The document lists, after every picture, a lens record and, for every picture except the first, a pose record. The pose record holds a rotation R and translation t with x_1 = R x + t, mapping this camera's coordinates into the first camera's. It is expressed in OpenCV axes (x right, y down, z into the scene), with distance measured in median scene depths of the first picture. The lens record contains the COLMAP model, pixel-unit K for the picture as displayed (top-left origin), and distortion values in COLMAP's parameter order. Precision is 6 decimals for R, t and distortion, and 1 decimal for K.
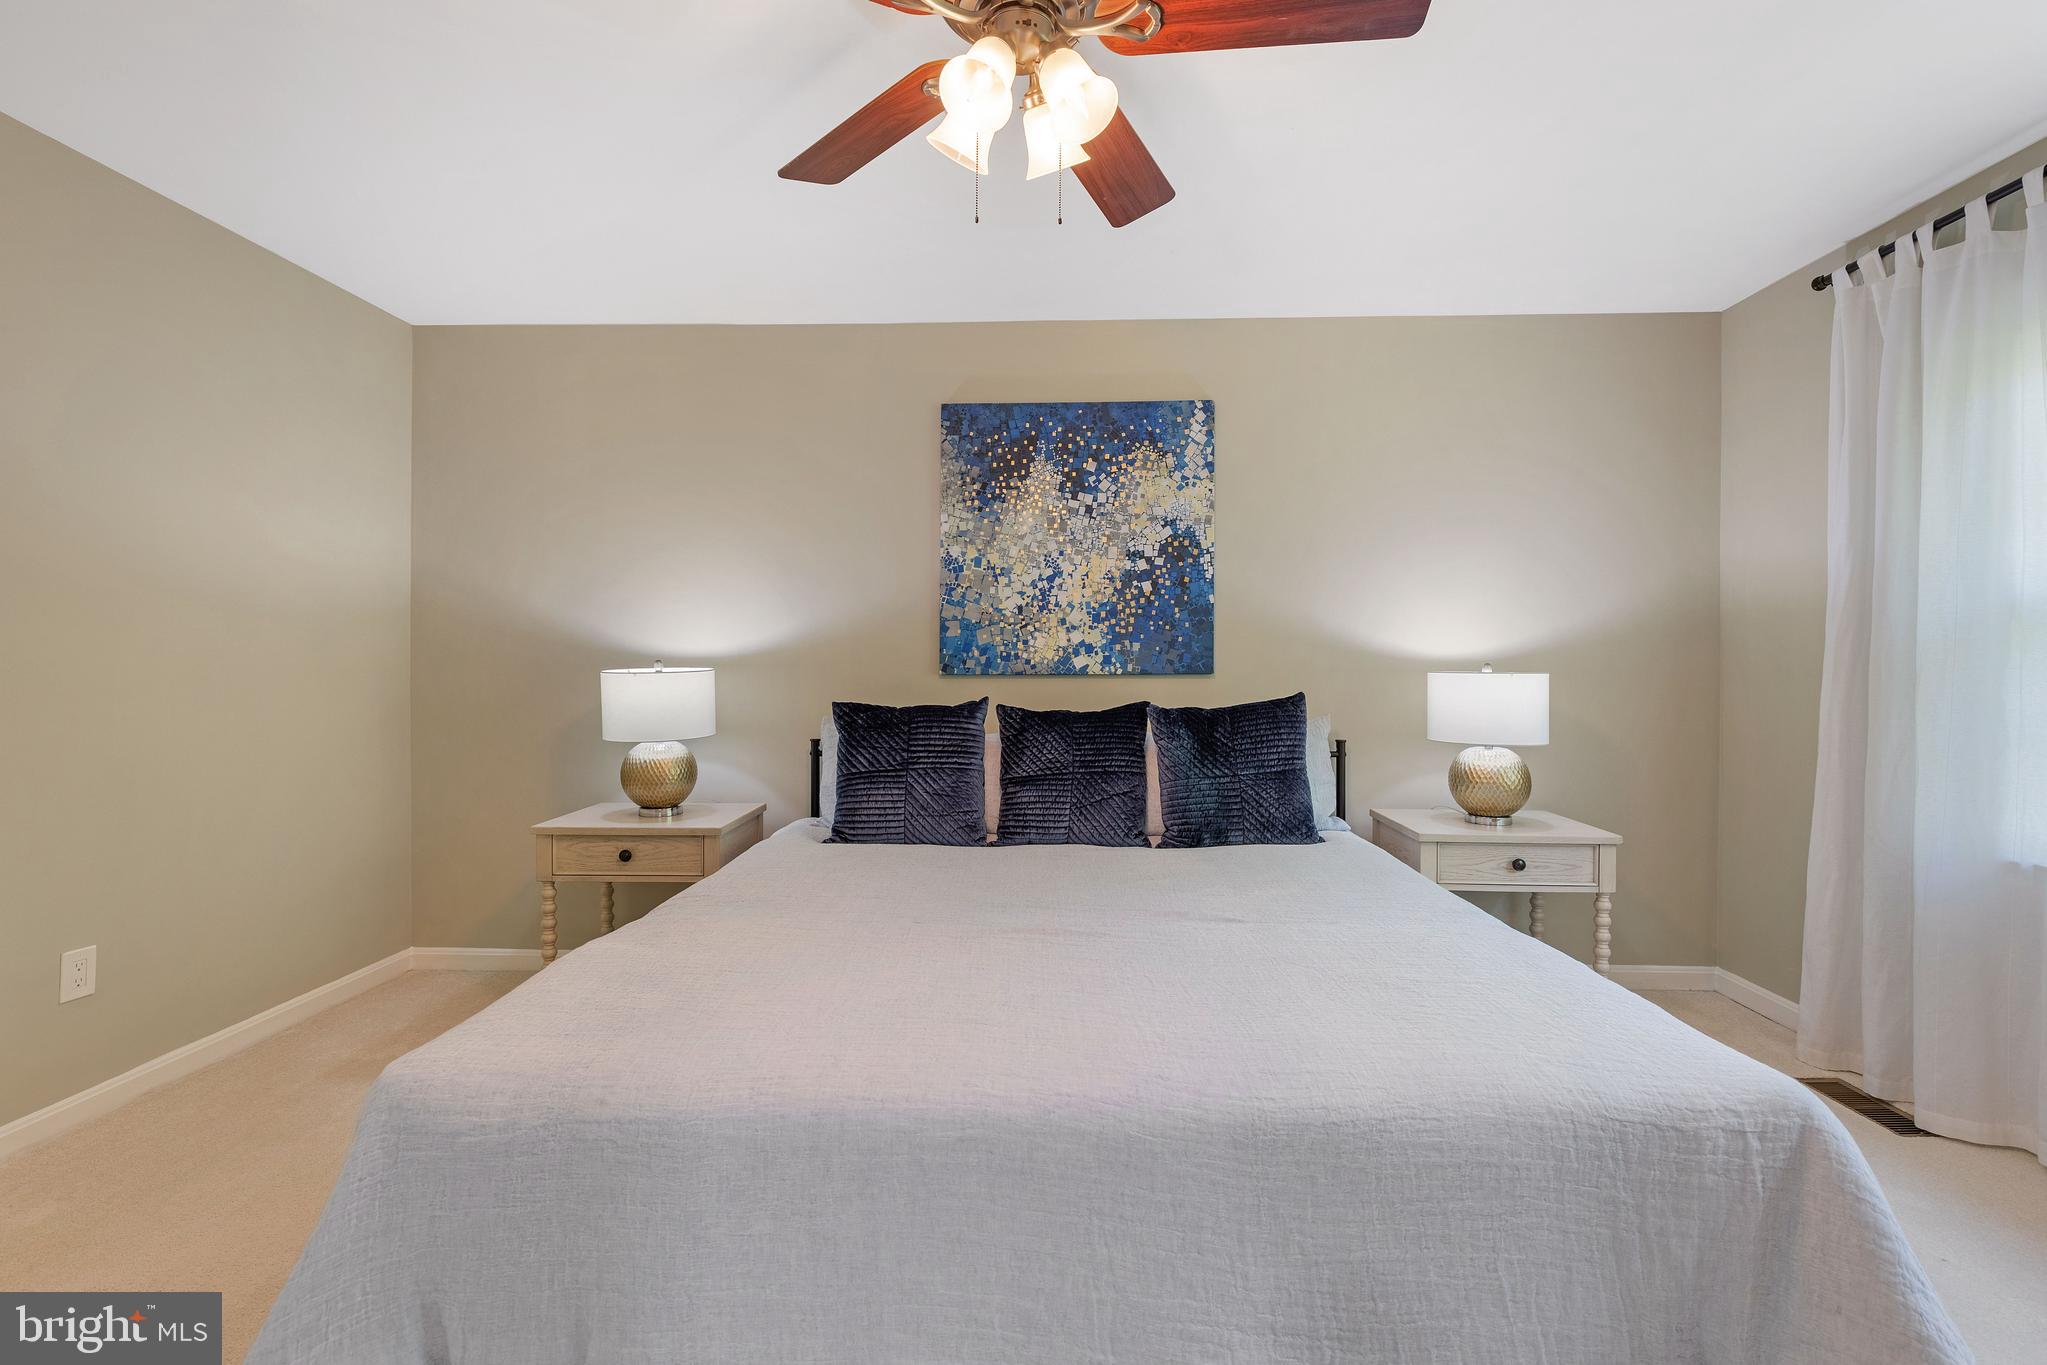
lens RADIAL K [[918.7, 0, 1030.3], [0, 918.7, 664.2], [0, 0, 1]] dist [0.003034, -0.001603]
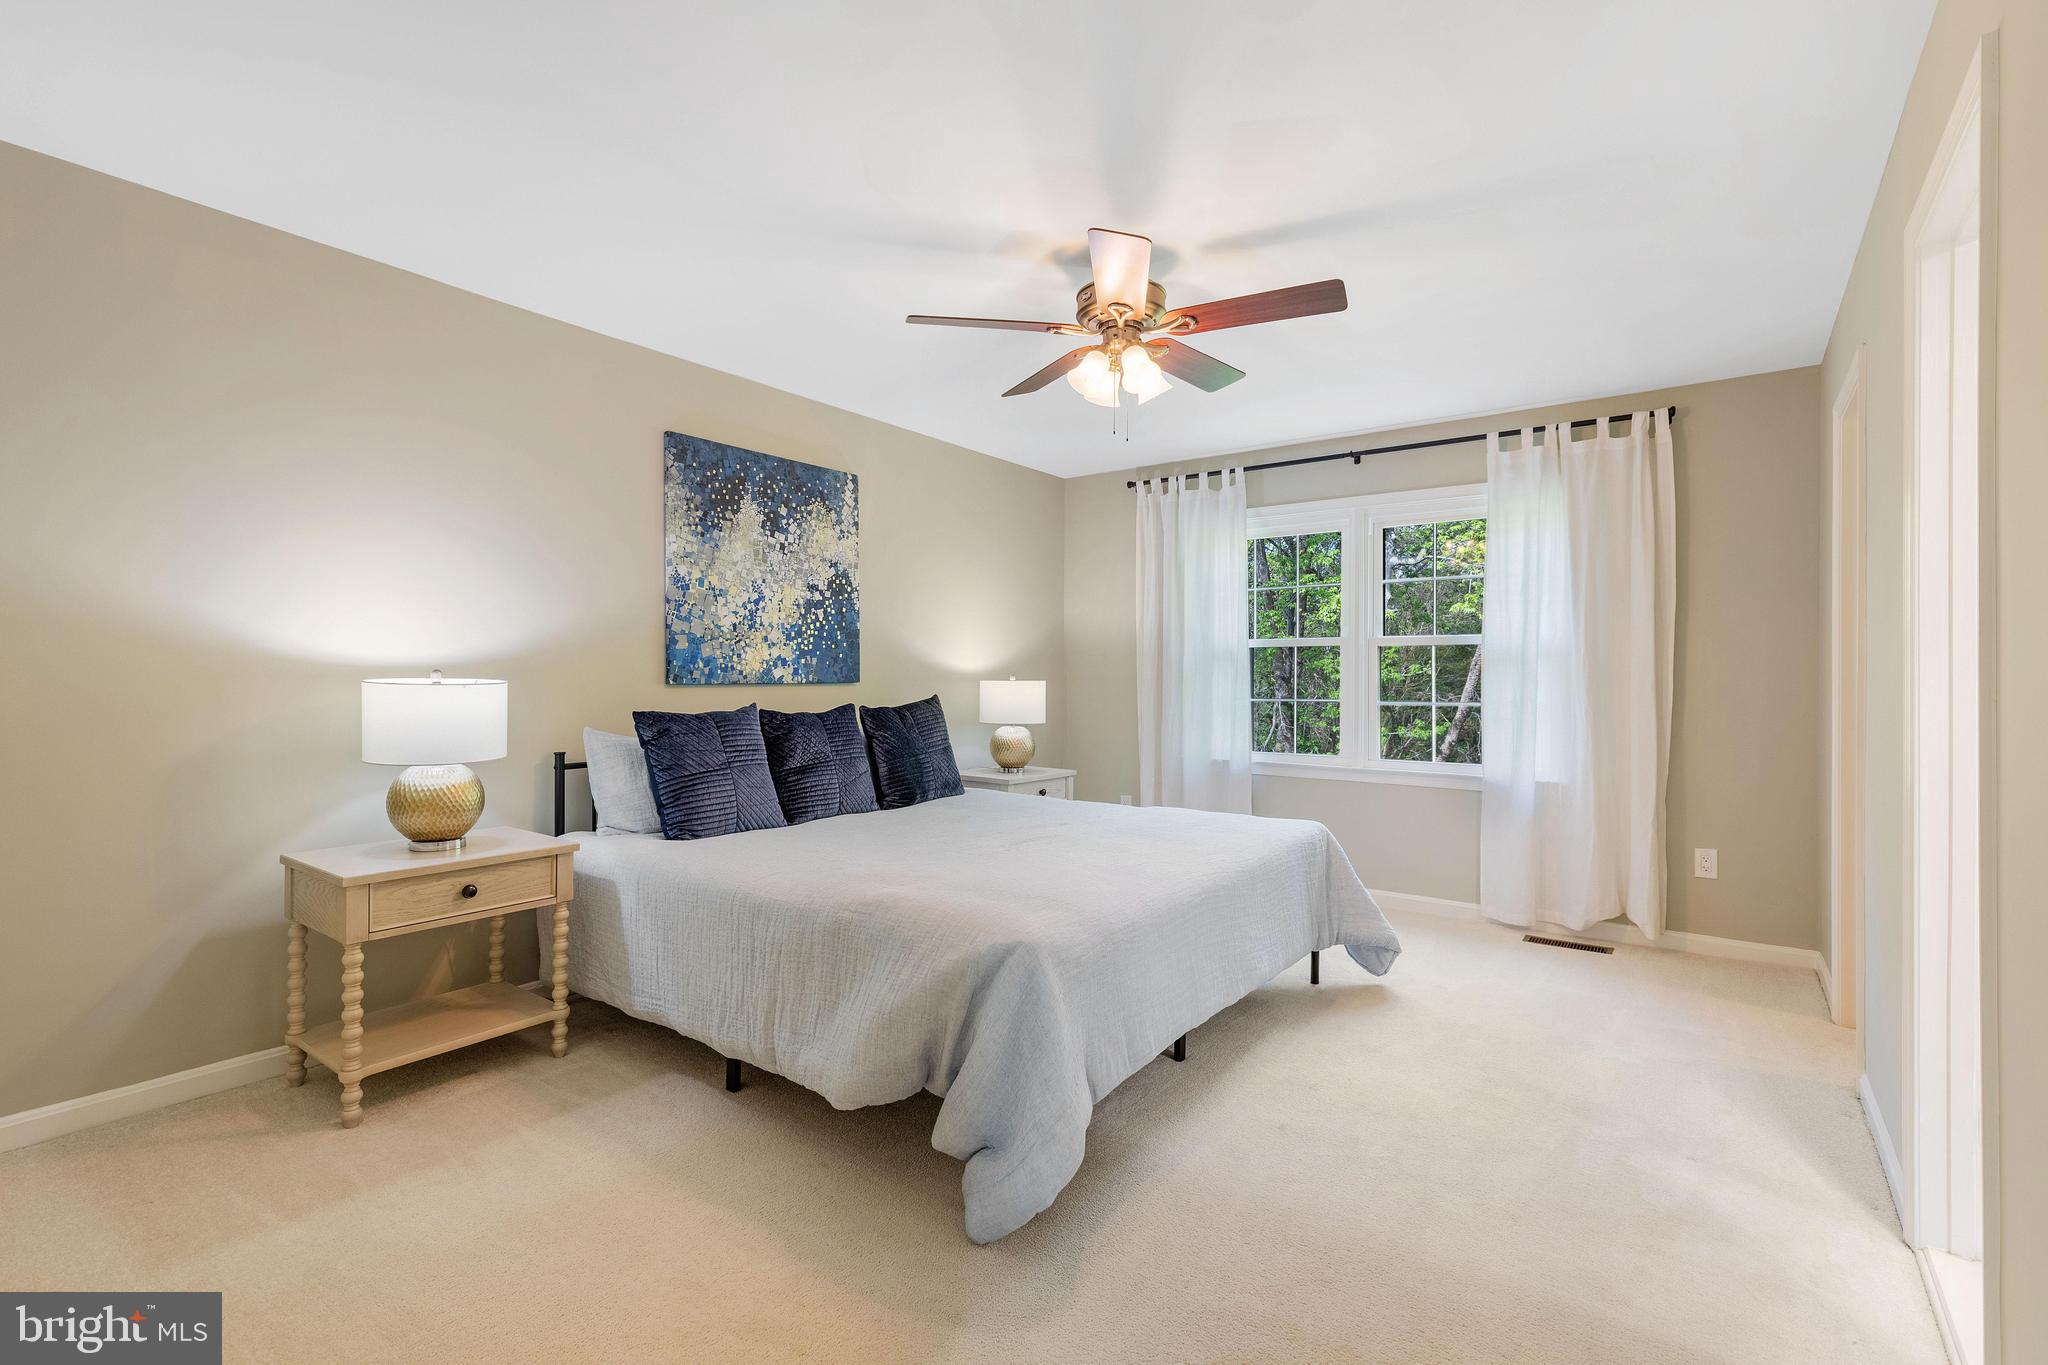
lens RADIAL K [[930.4, 0, 1025.4], [0, 930.4, 680.9], [0, 0, 1]] dist [-0.001759, -0.000184]
pose [[0.554664, -0.003494, 0.832067, -0.776846], [0.002020, 0.999994, 0.002853, 0.005066], [-0.832072, 0.000099, 0.554667, 0.056823]]
